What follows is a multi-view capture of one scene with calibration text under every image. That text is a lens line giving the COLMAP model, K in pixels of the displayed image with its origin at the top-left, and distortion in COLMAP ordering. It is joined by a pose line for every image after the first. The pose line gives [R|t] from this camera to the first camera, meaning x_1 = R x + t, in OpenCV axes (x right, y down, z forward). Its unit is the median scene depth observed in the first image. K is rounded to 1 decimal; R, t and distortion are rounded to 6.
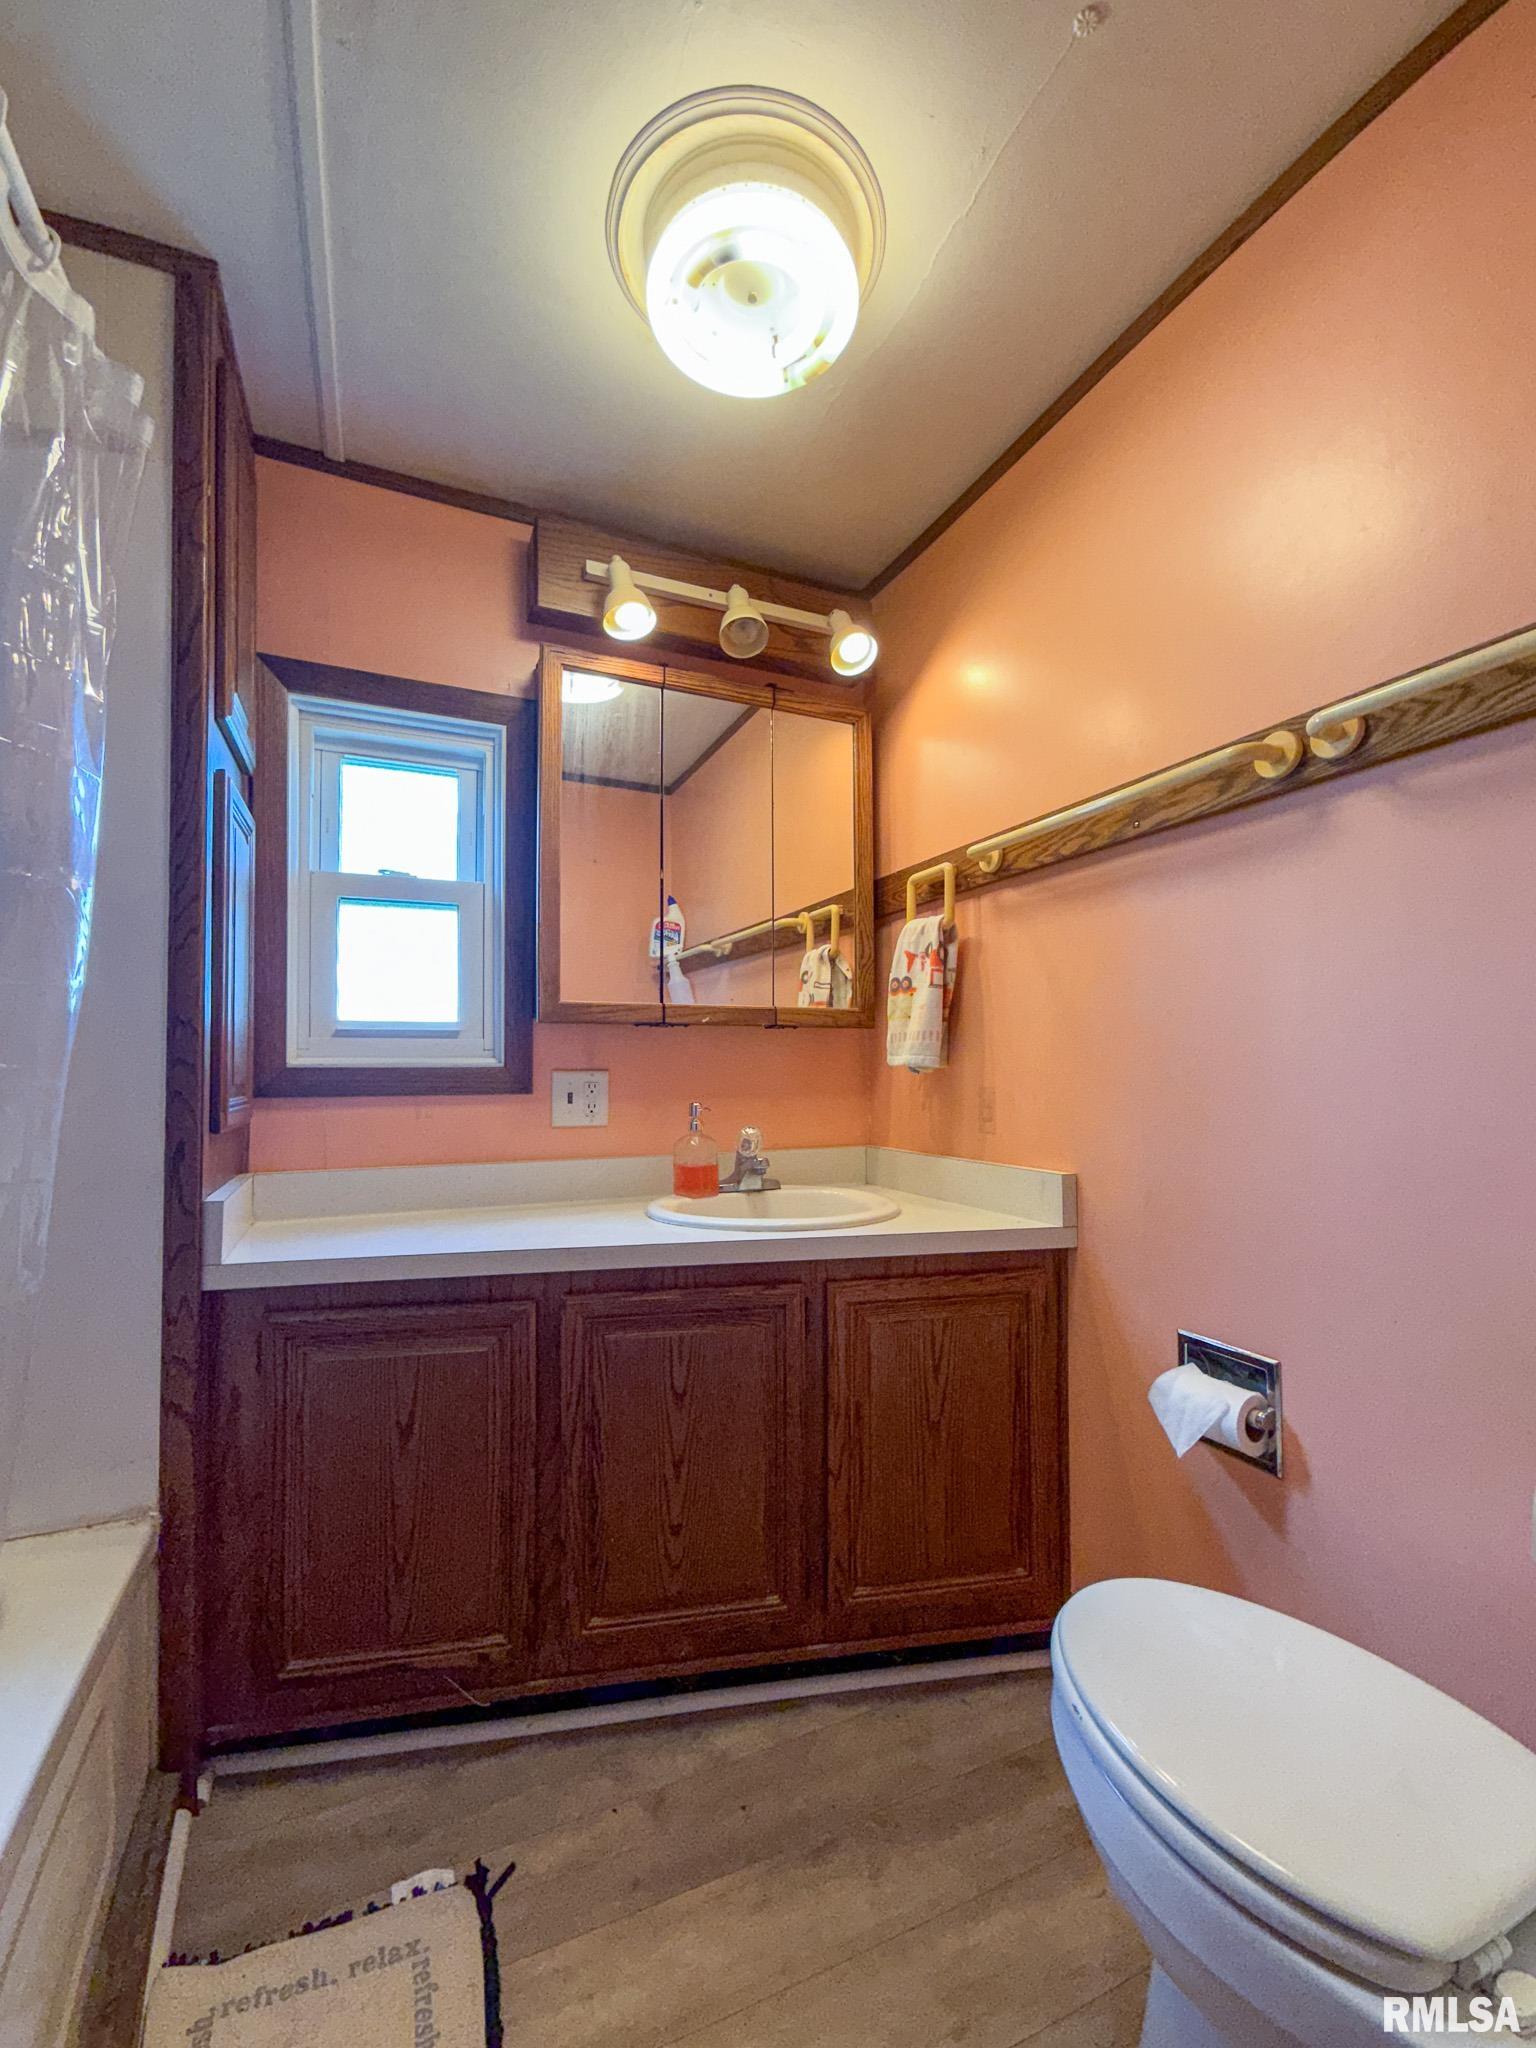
lens RADIAL K [[863.4, 0, 780.4], [0, 863.4, 1042.3], [0, 0, 1]] dist [0.021240, -0.009302]
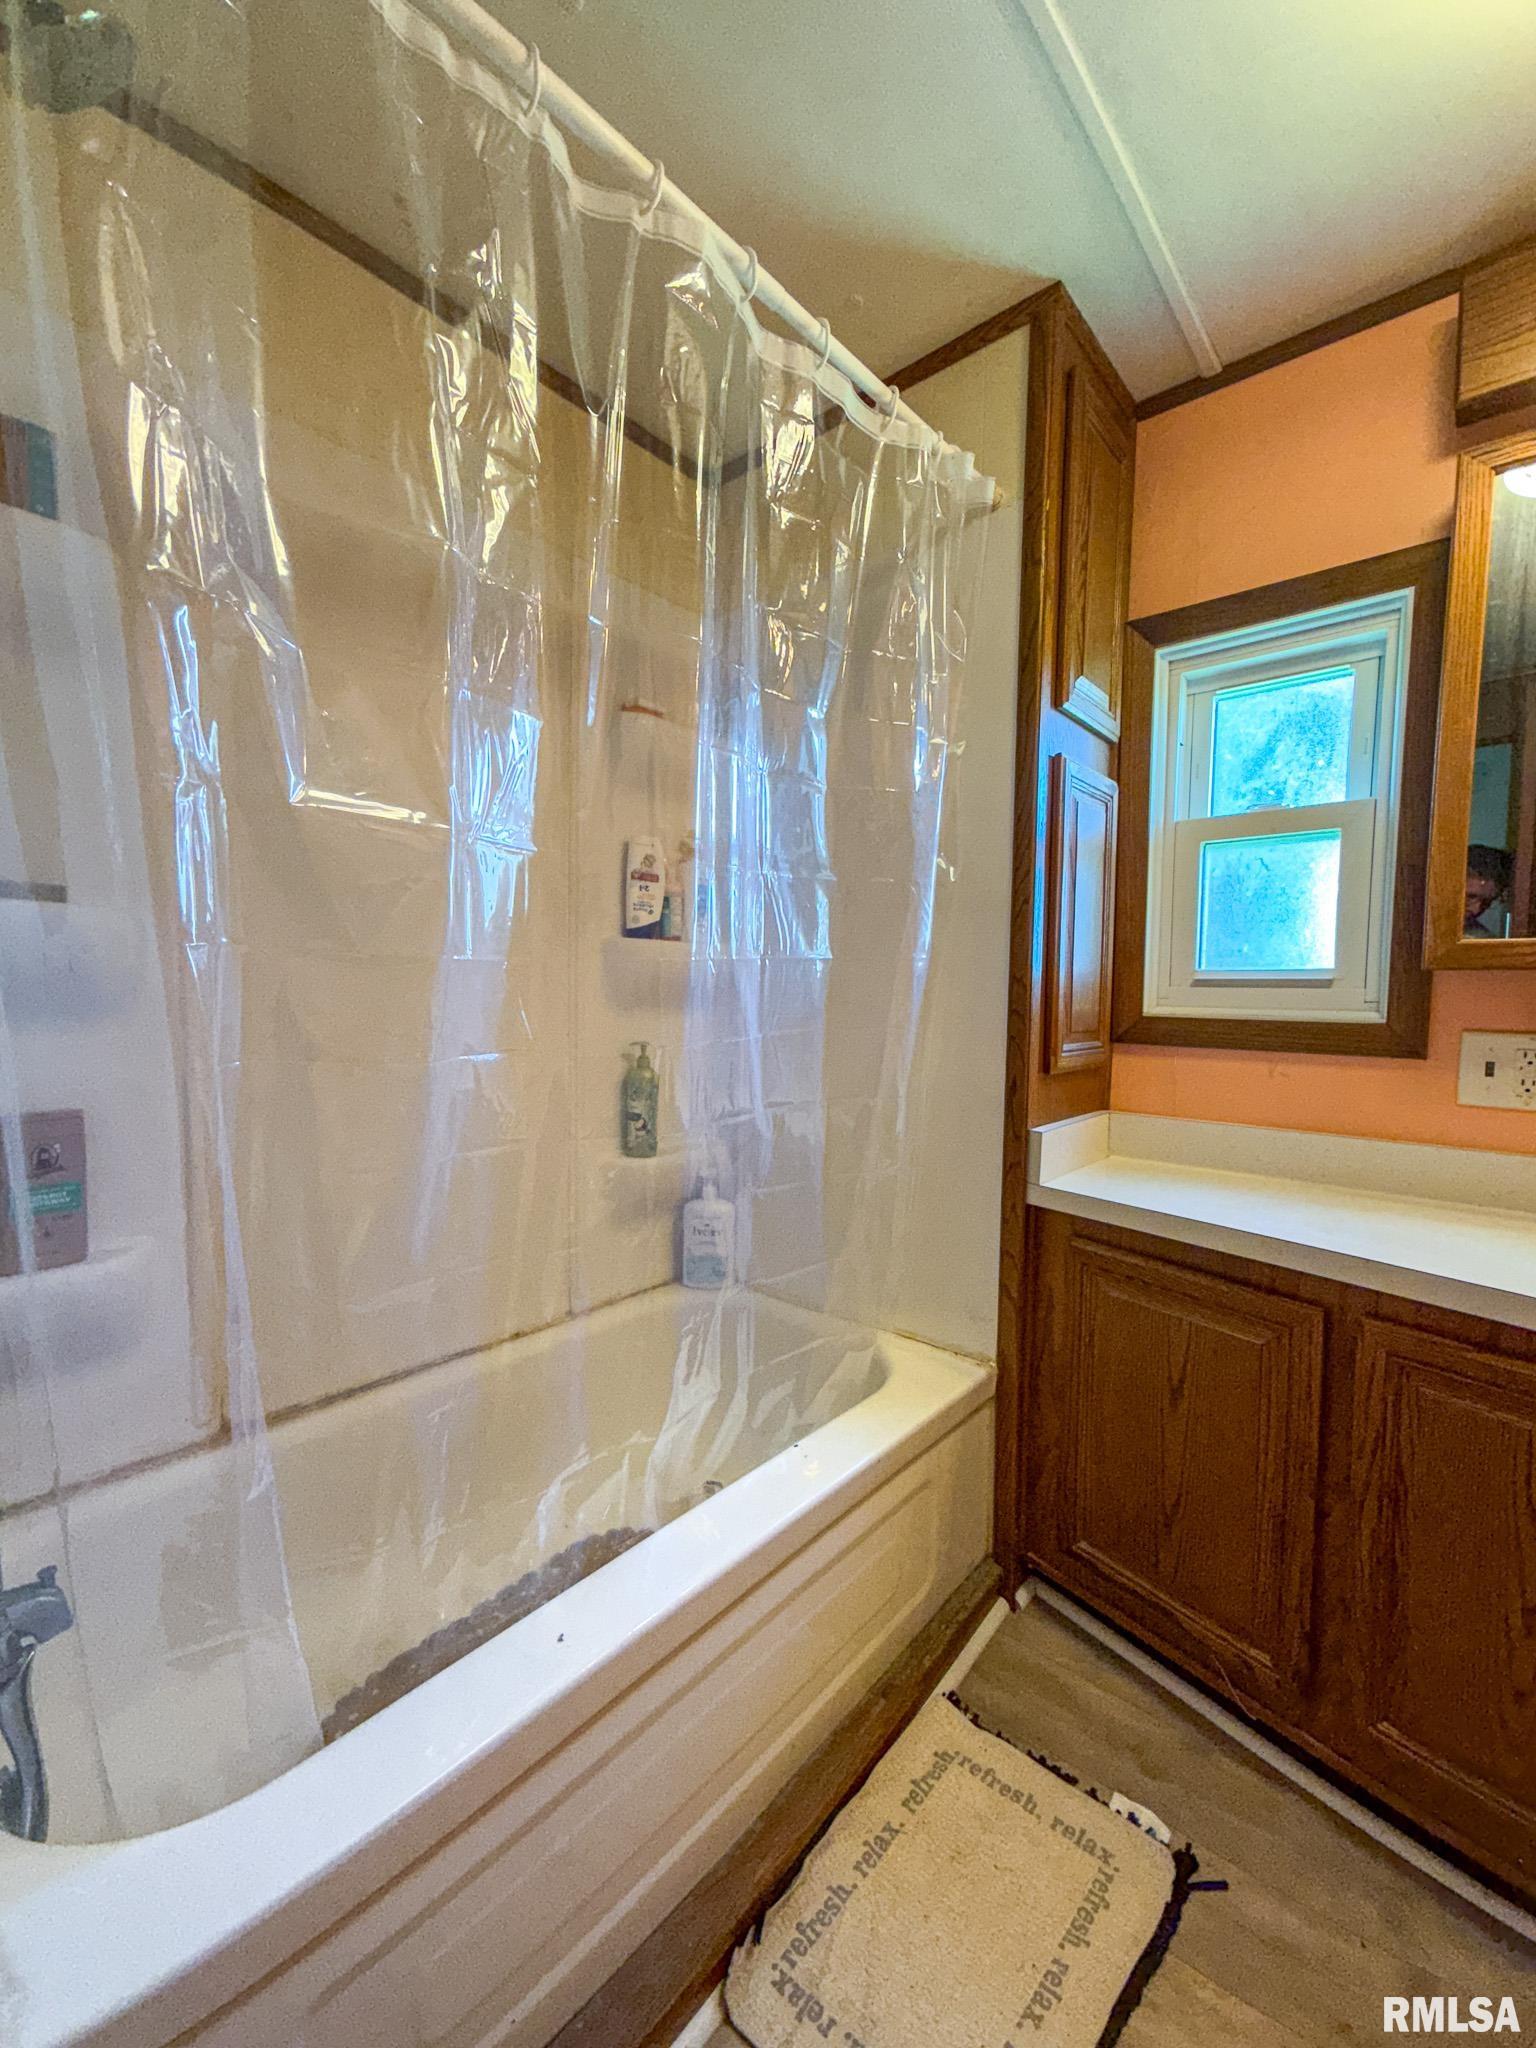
lens RADIAL K [[863.4, 0, 780.4], [0, 863.4, 1042.3], [0, 0, 1]] dist [0.021240, -0.009302]
pose [[0.420829, 0.067103, -0.904655, 0.239625], [0.008572, 0.996922, 0.077934, -0.029852], [0.907100, -0.040551, 0.418958, 0.182157]]
